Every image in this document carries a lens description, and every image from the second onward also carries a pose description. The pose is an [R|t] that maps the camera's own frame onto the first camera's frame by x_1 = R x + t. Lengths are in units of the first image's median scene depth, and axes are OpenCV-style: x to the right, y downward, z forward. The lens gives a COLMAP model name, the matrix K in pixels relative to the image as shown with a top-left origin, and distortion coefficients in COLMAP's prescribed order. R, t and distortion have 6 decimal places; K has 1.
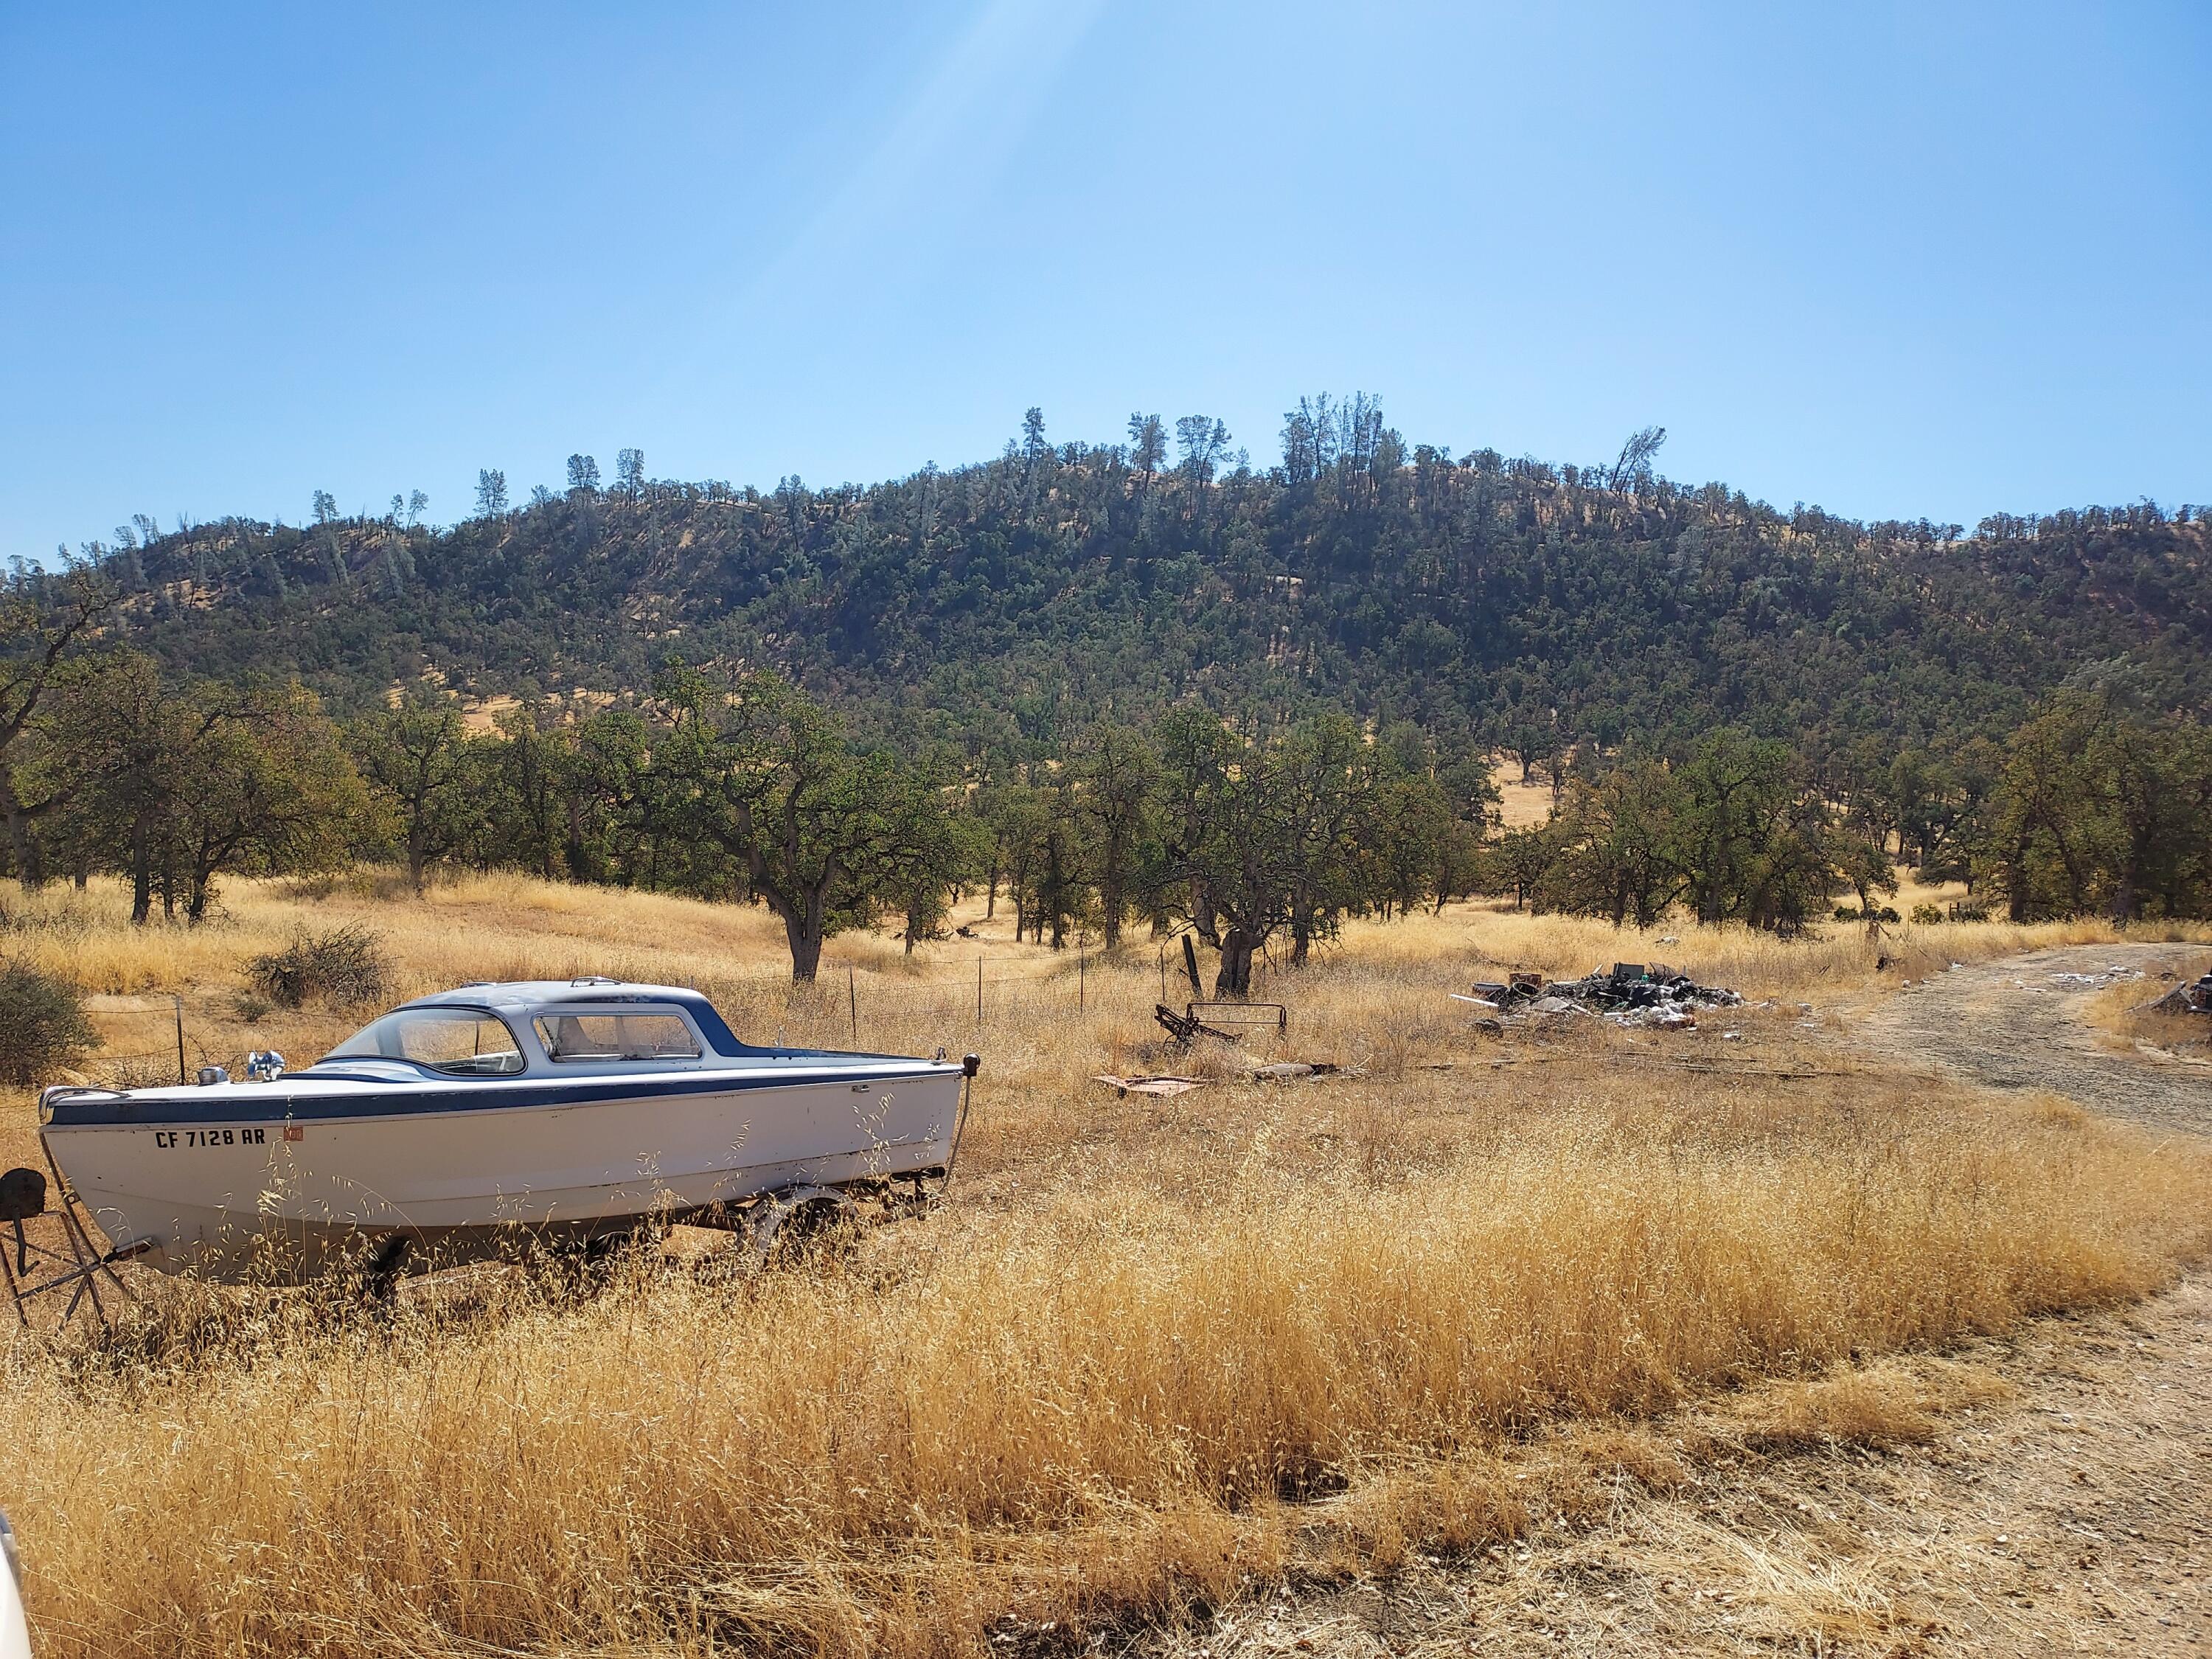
lens RADIAL K [[1572.8, 0, 1096.1], [0, 1572.8, 868.0], [0, 0, 1]] dist [0.043708, -0.045444]
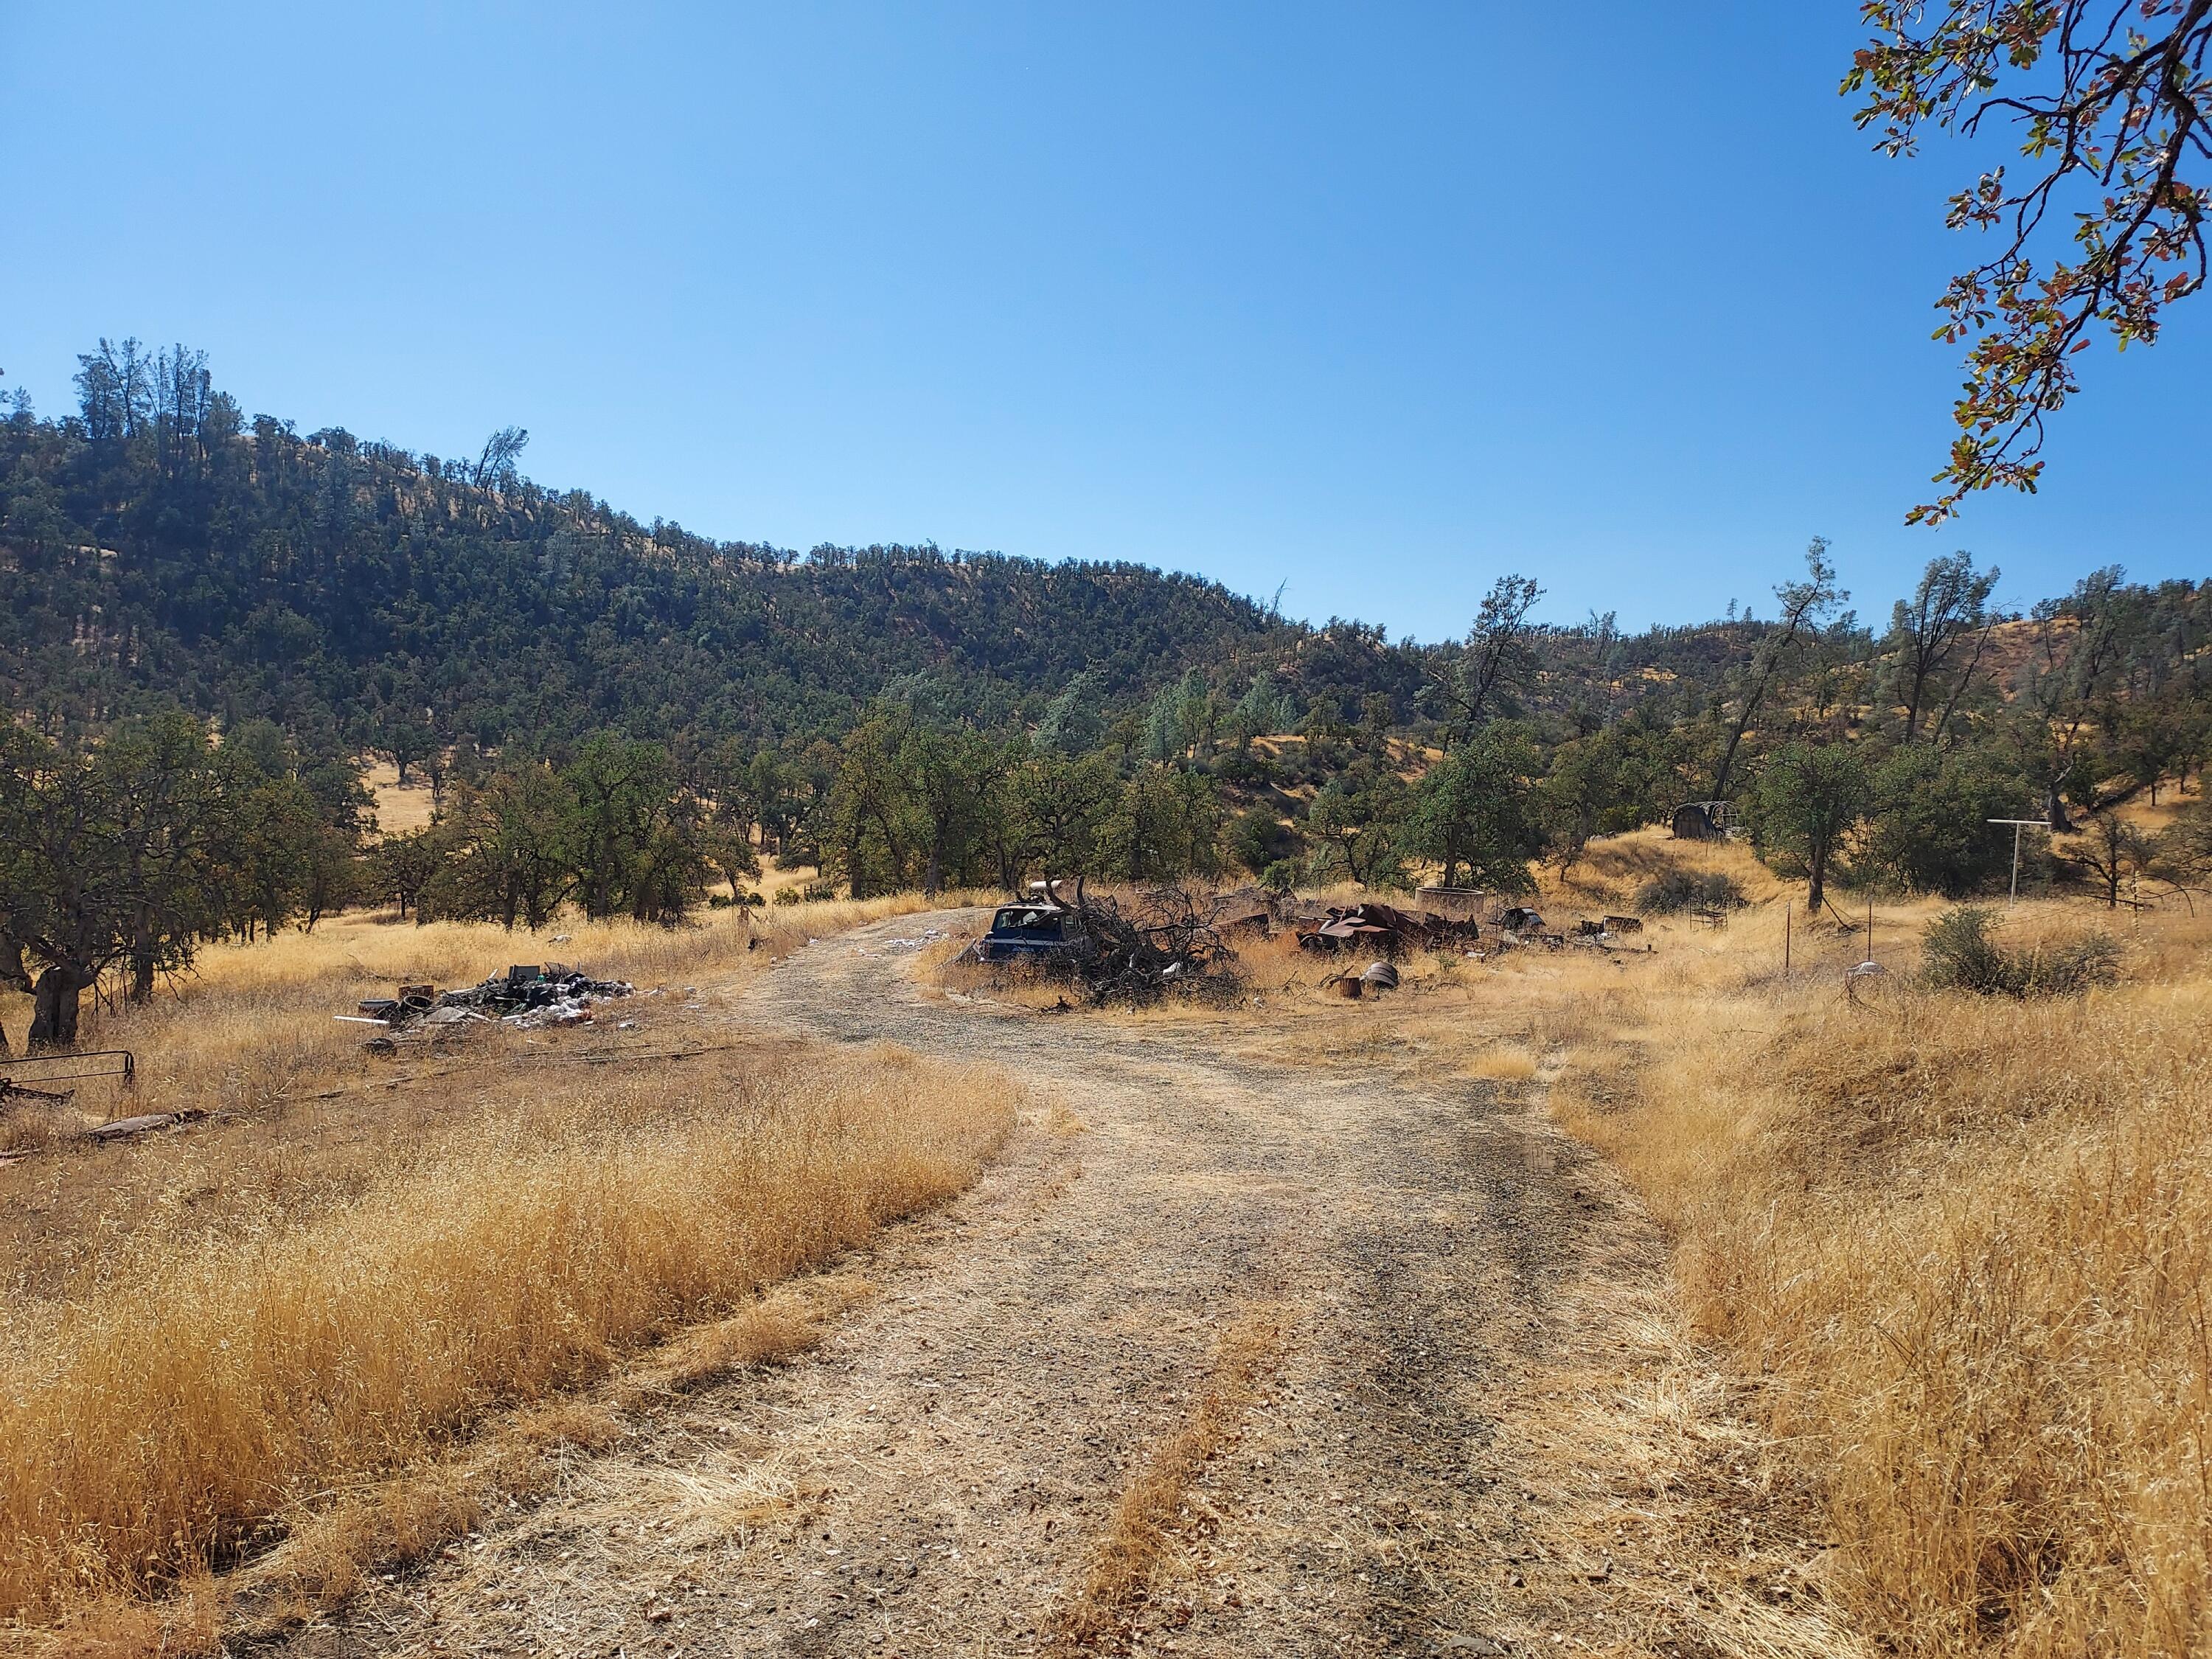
lens RADIAL K [[1572.8, 0, 1086.1], [0, 1572.8, 850.1], [0, 0, 1]] dist [0.043708, -0.045444]
pose [[0.781600, -0.042667, 0.622319, -0.002096], [0.049433, 0.998757, 0.006391, -0.000456], [-0.621818, 0.025768, 0.782738, -0.003378]]
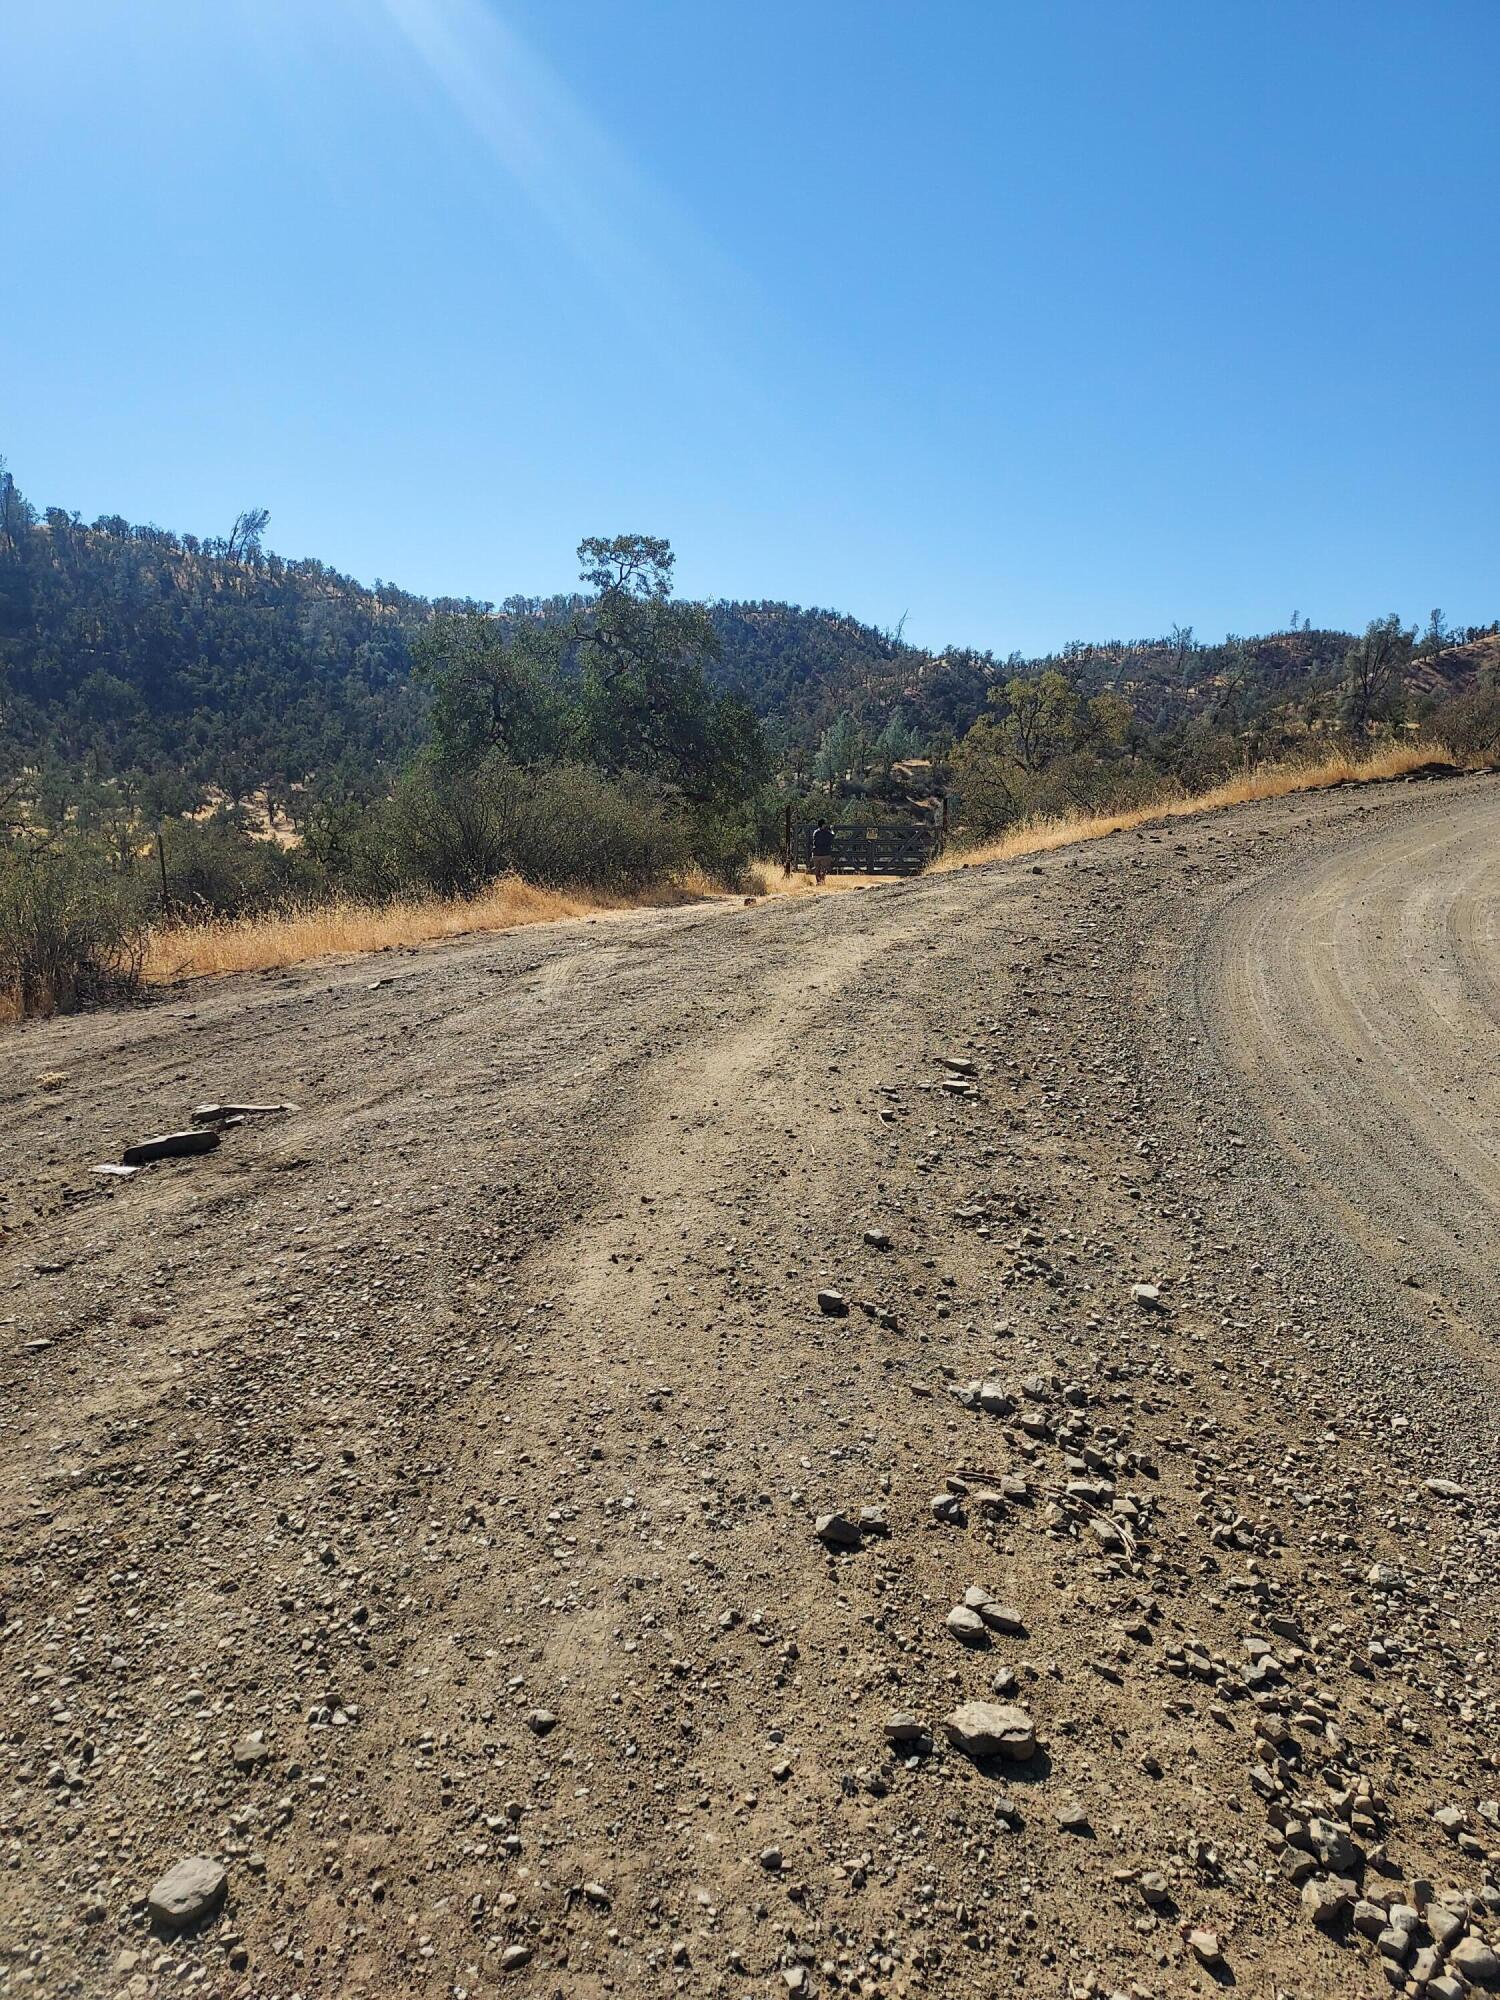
lens RADIAL K [[1422.1, 0, 738.4], [0, 1422.1, 989.7], [0, 0, 1]] dist [0.043708, -0.045444]
pose [[0.775467, -0.129372, 0.617992, -0.139004], [0.082846, 0.991169, 0.103538, -0.002018], [-0.625929, -0.029093, 0.779337, -0.131019]]
